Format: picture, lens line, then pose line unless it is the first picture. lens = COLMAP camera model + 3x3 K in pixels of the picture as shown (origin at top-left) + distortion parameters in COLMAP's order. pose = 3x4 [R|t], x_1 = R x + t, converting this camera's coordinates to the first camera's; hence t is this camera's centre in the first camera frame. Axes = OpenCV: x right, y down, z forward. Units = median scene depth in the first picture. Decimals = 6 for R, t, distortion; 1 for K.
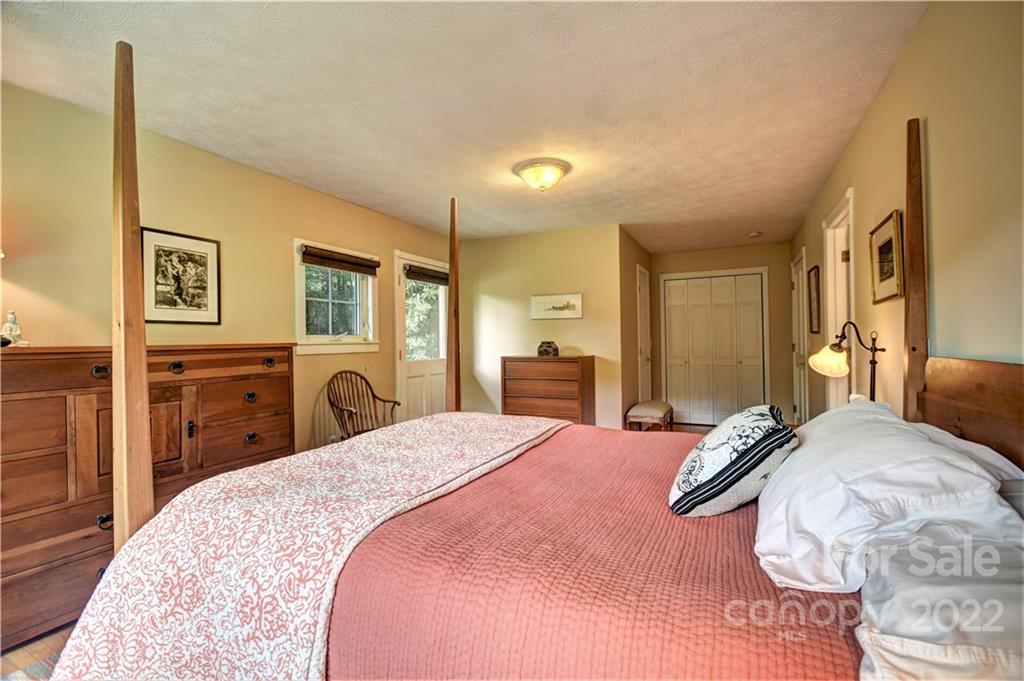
lens RADIAL K [[452.6, 0, 514.7], [0, 452.6, 339.4], [0, 0, 1]] dist [0.025627, -0.019852]
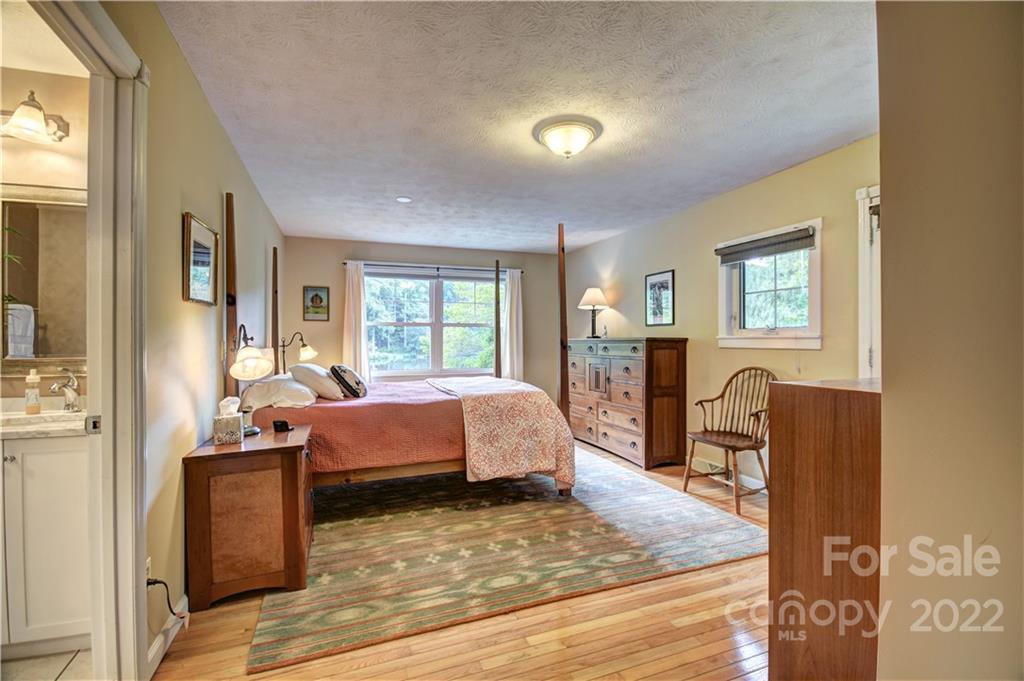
lens RADIAL K [[452.6, 0, 514.7], [0, 452.6, 339.4], [0, 0, 1]] dist [0.025627, -0.019852]
pose [[-0.686033, 0.016349, -0.727387, 0.839169], [0.015711, 0.999847, 0.007655, -0.003291], [0.727401, -0.006177, -0.686185, 1.699164]]
